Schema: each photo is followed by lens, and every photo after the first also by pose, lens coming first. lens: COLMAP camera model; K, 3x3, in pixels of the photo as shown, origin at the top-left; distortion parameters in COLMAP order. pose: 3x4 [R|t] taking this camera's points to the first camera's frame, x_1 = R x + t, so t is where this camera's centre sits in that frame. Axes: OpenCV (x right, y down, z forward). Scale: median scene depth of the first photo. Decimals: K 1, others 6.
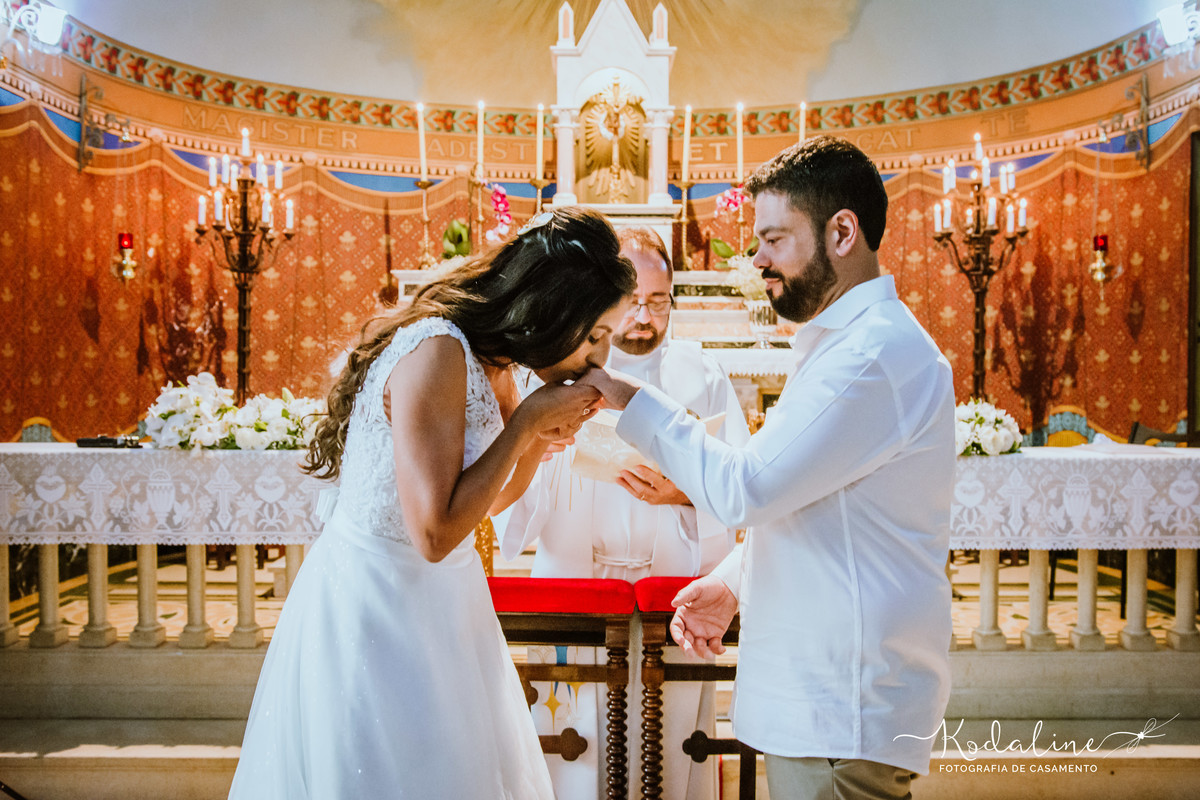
lens RADIAL K [[1100.2, 0, 600.0], [0, 1100.2, 400.0], [0, 0, 1]] dist [-0.031013, -0.002274]
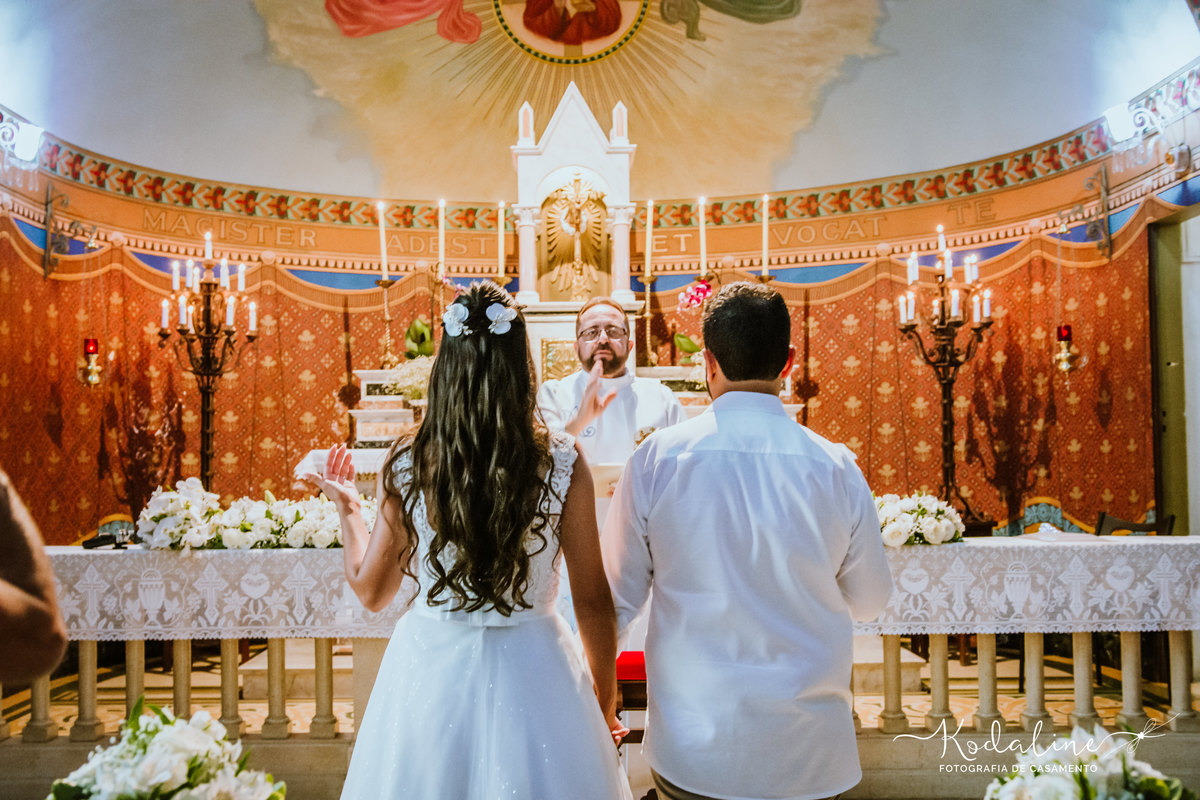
lens RADIAL K [[1244.1, 0, 564.2], [0, 1244.1, 424.7], [0, 0, 1]] dist [0.000498, 0.001365]
pose [[0.999890, -0.014631, -0.002236, 0.002383], [0.014472, 0.998124, -0.059486, 0.000749], [0.003102, 0.059447, 0.998227, -0.119511]]
